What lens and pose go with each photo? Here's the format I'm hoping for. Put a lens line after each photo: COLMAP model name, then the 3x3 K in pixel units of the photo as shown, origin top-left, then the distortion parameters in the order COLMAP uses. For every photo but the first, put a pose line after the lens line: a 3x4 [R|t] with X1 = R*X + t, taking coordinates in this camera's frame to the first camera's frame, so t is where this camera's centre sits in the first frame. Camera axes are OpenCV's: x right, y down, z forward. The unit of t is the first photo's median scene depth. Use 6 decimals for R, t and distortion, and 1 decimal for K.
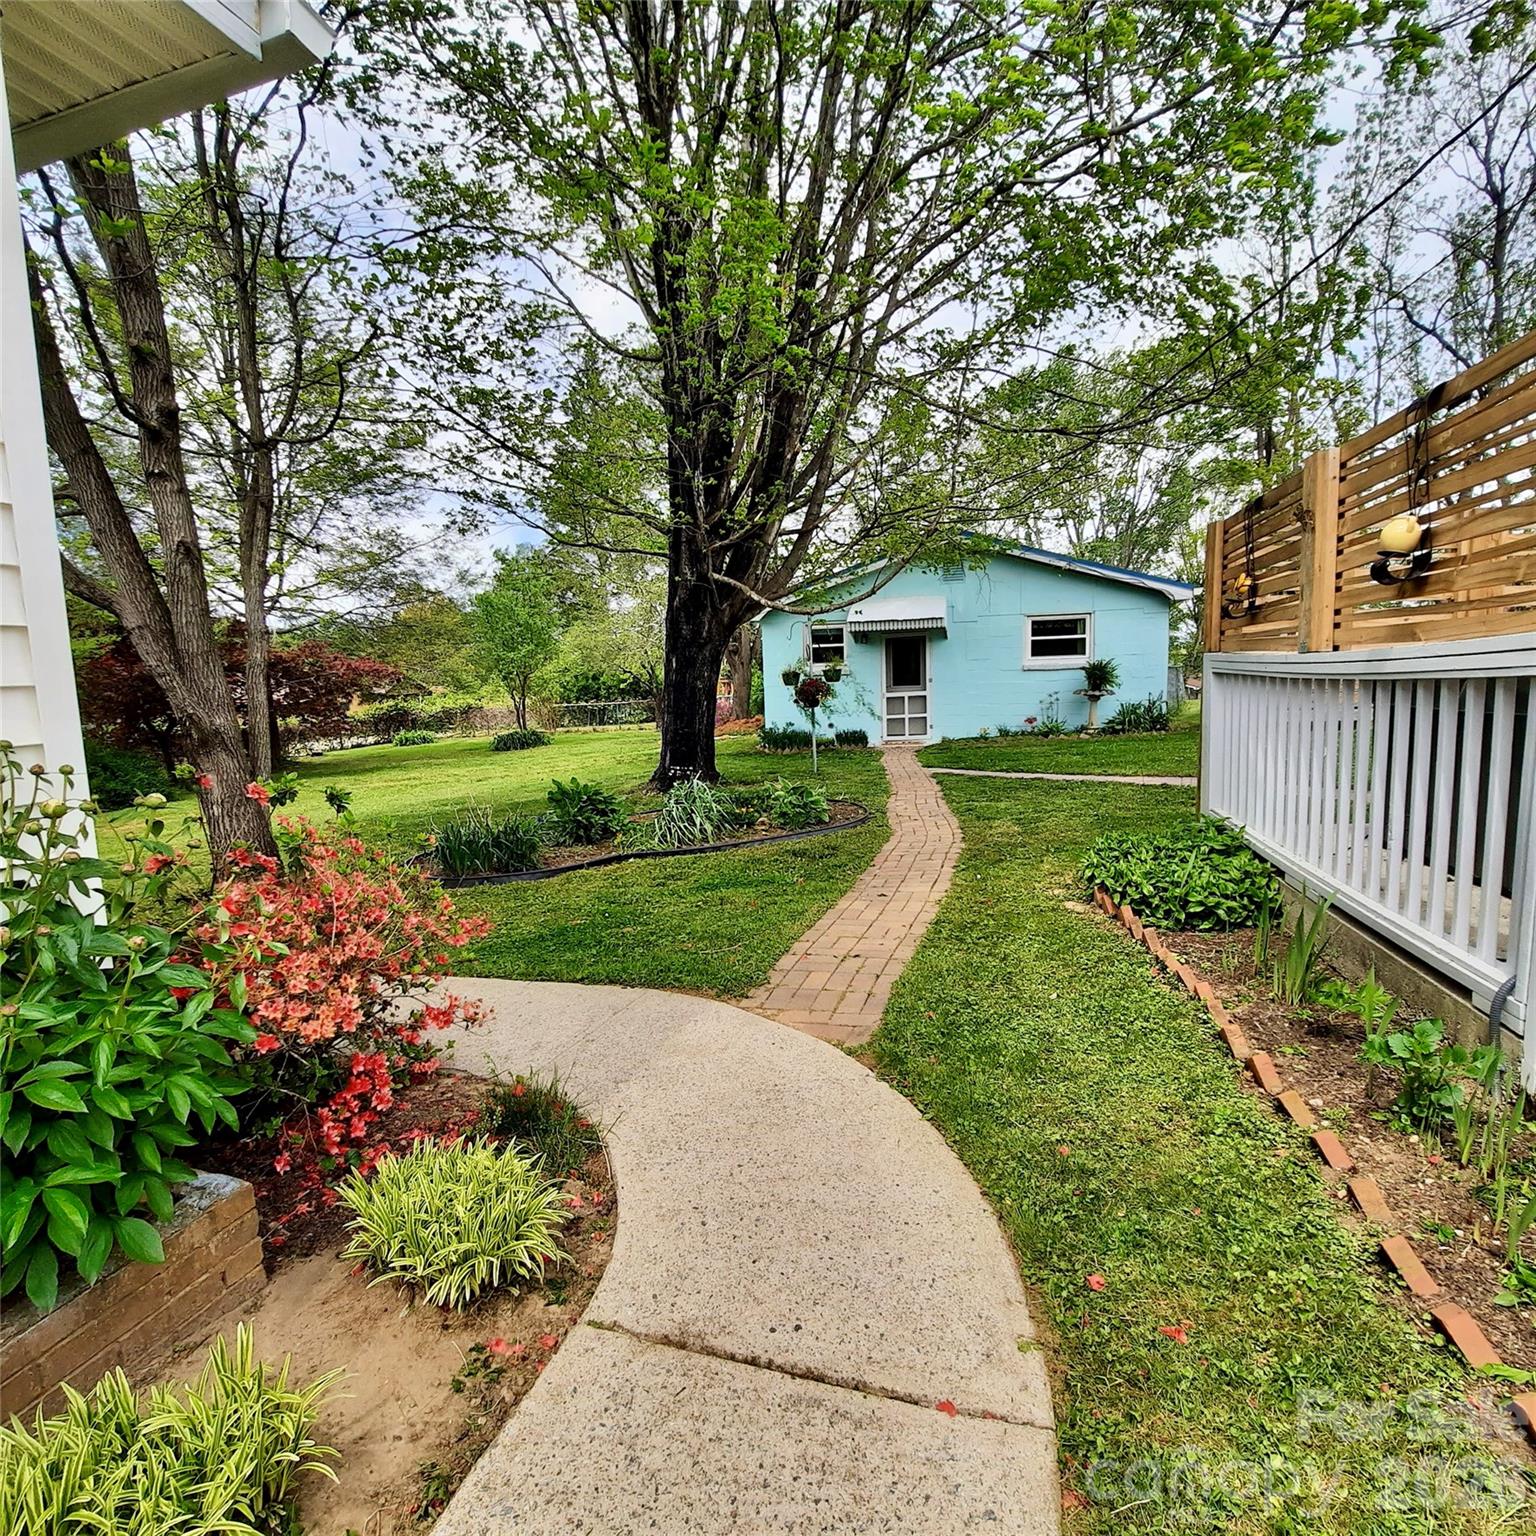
lens RADIAL K [[815.9, 0, 755.4], [0, 815.9, 774.4], [0, 0, 1]] dist [-0.022137, -0.001941]
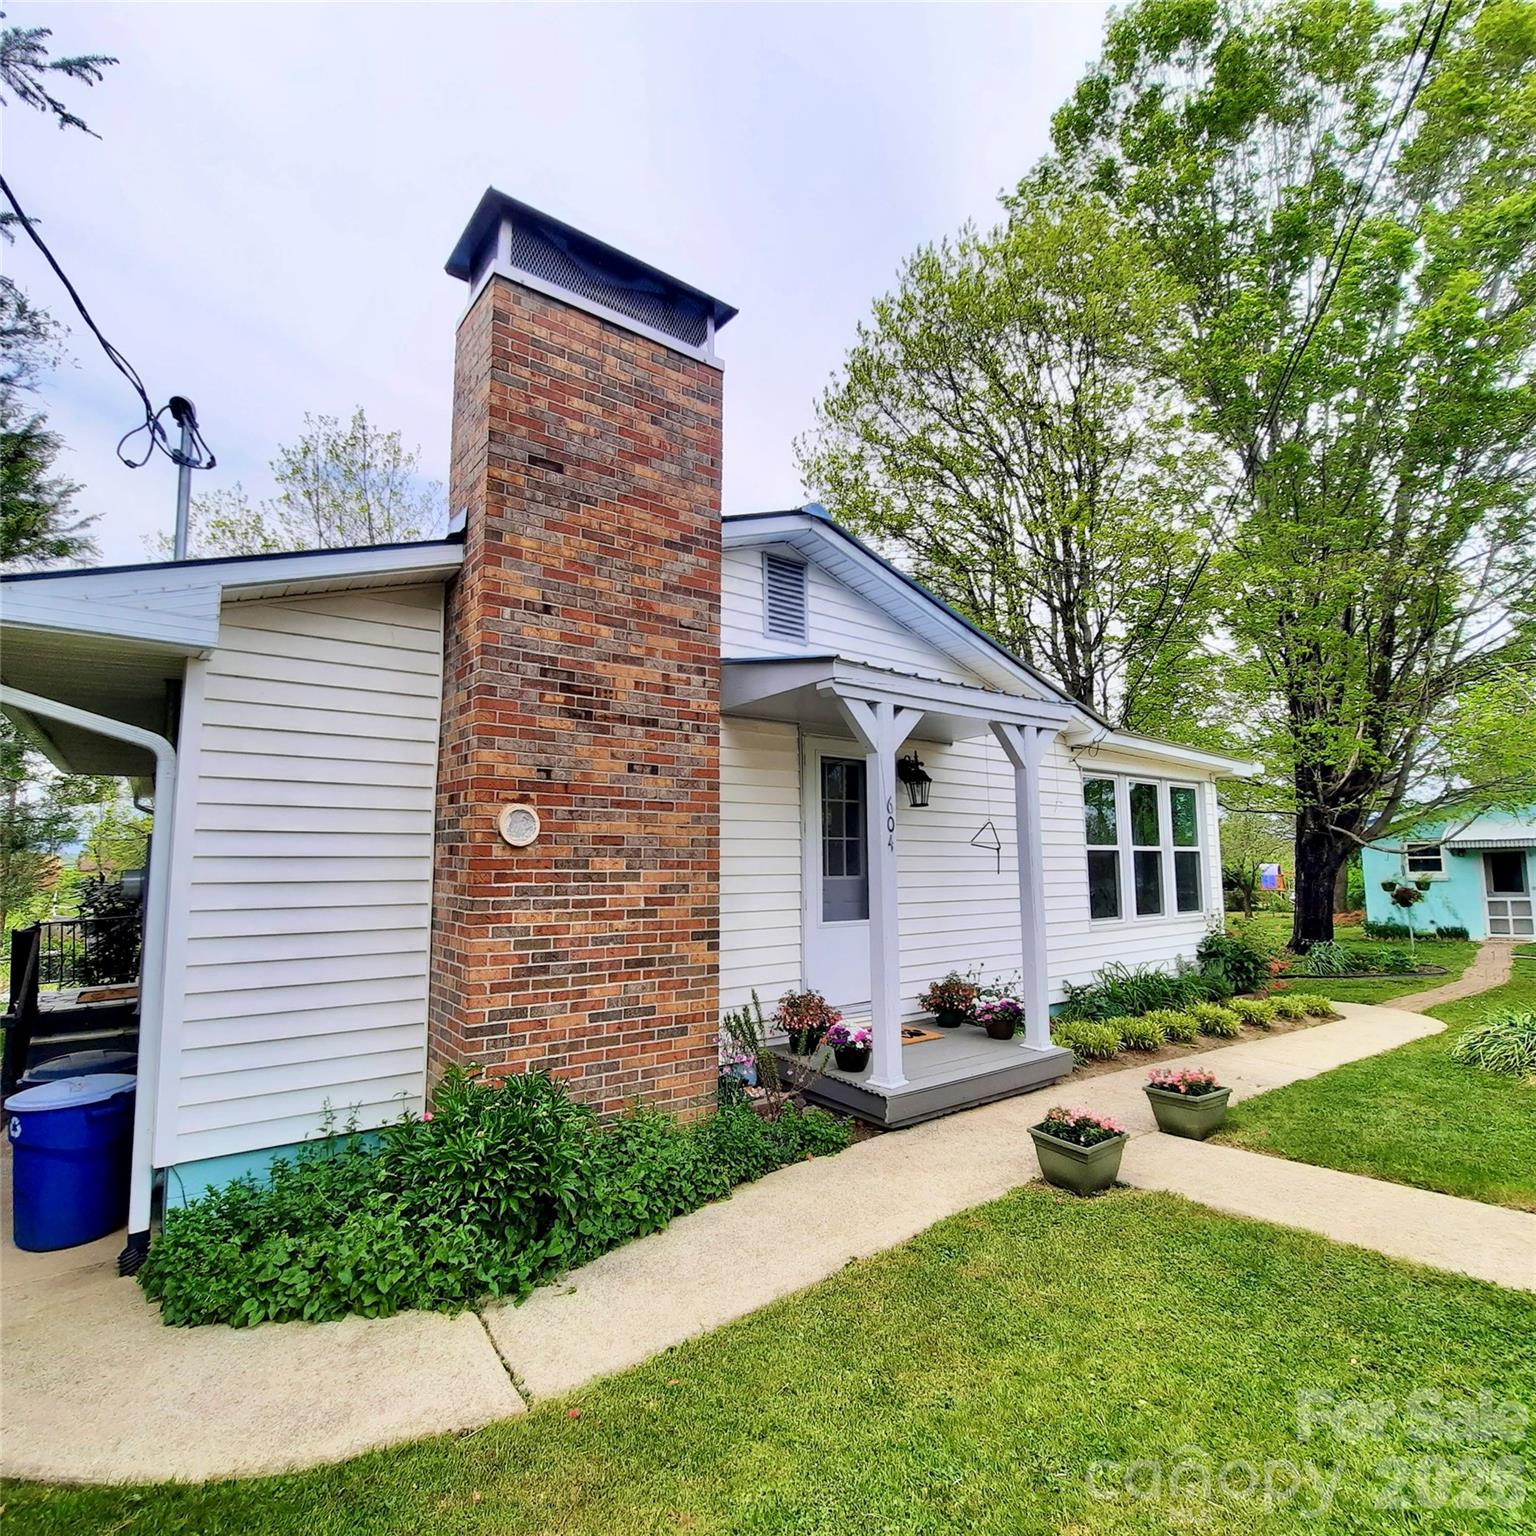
lens RADIAL K [[815.9, 0, 755.4], [0, 815.9, 774.4], [0, 0, 1]] dist [-0.022137, -0.001941]
pose [[0.808023, -0.041624, -0.587678, -0.014300], [-0.087745, 0.977874, -0.189905, 0.044851], [0.582580, 0.205014, 0.786492, -0.641506]]
